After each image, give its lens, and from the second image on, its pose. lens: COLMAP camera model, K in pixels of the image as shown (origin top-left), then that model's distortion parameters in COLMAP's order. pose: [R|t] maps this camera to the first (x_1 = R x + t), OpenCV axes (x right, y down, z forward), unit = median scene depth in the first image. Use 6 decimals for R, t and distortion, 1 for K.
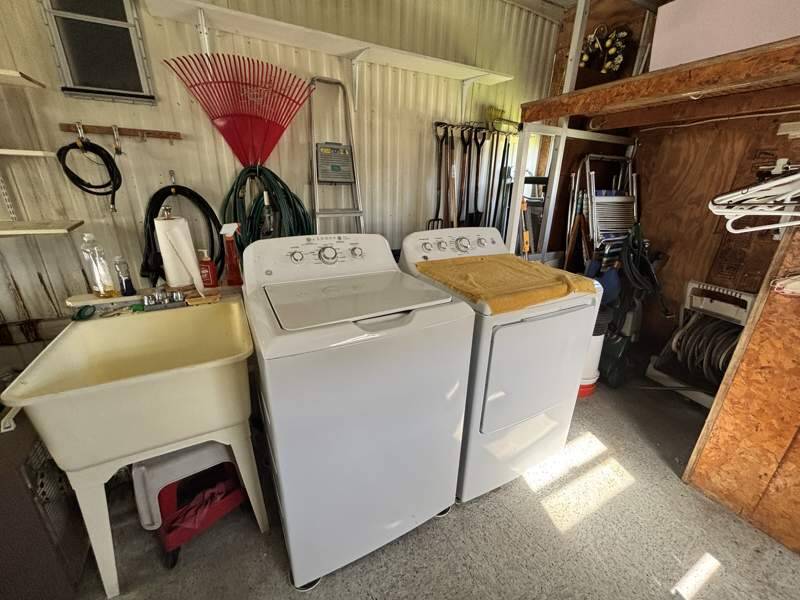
lens RADIAL K [[322.0, 0, 399.3], [0, 322.0, 299.2], [0, 0, 1]] dist [0.000026, -0.000419]
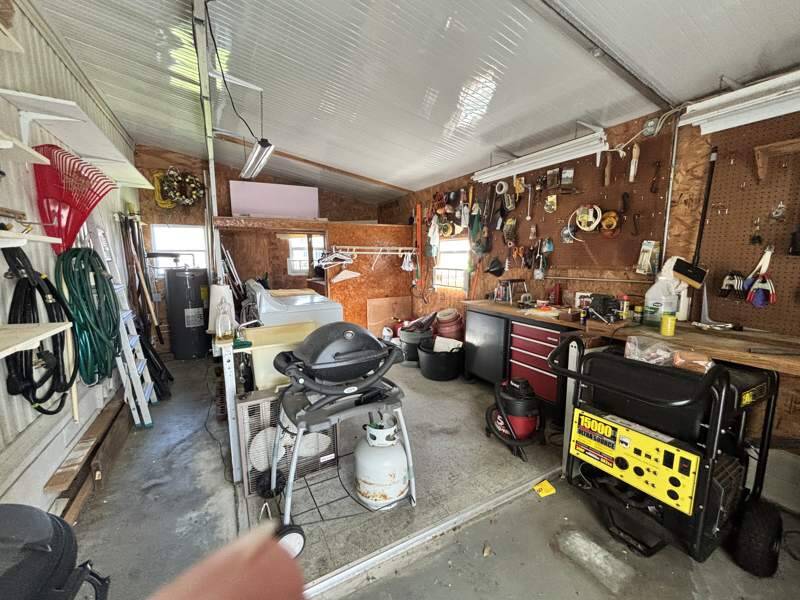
lens RADIAL K [[322.7, 0, 396.0], [0, 322.7, 300.3], [0, 0, 1]] dist [-0.000240, -0.000593]
pose [[-0.006211, -0.159124, 0.987239, -1.623899], [0.345341, 0.926175, 0.151455, -0.090328], [-0.938457, 0.341875, 0.049200, 0.104083]]
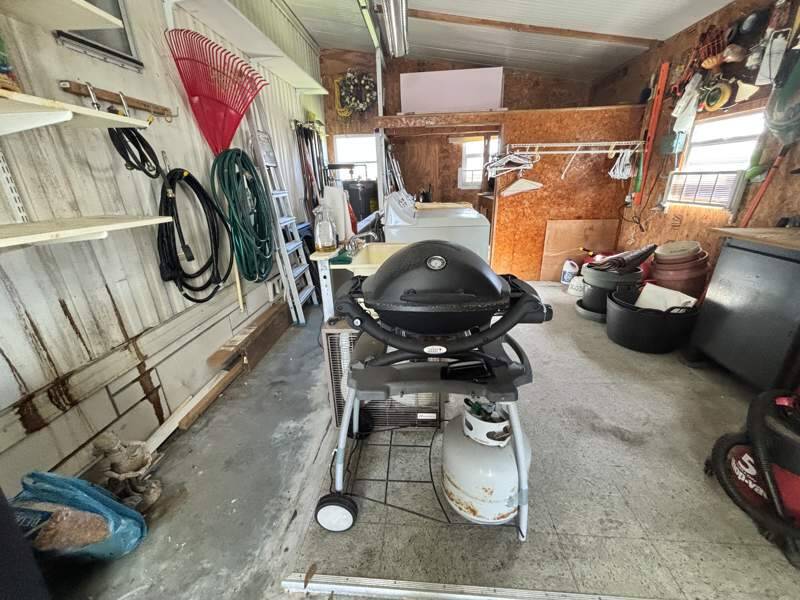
lens RADIAL K [[322.0, 0, 399.3], [0, 322.0, 299.2], [0, 0, 1]] dist [0.000026, -0.000419]
pose [[0.534637, -0.328868, 0.778466, -1.234168], [0.323550, 0.930641, 0.170947, 0.028738], [-0.780691, 0.160478, 0.603960, 0.049119]]
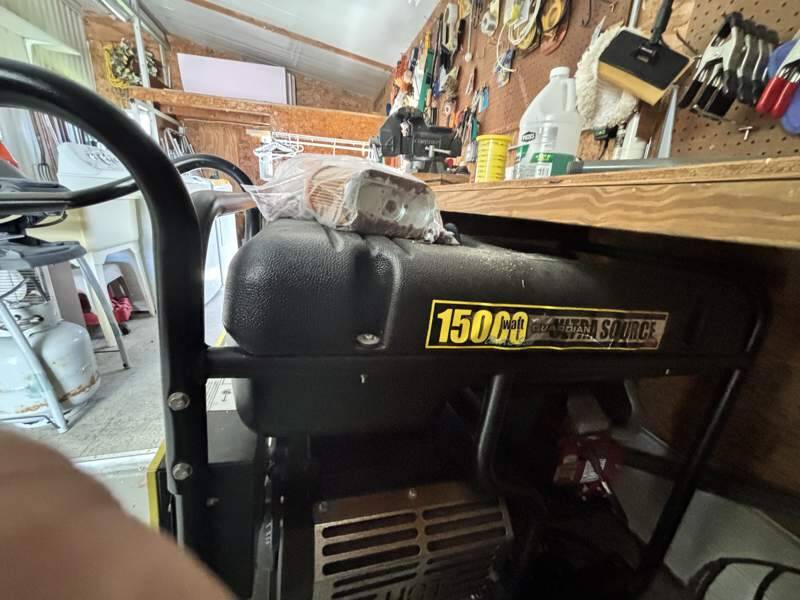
lens RADIAL K [[322.0, 0, 399.3], [0, 322.0, 299.2], [0, 0, 1]] dist [0.000026, -0.000419]
pose [[0.233665, -0.299236, 0.925126, -1.155006], [0.284444, 0.930878, 0.229253, 0.410391], [-0.929781, 0.209579, 0.302630, -0.526146]]
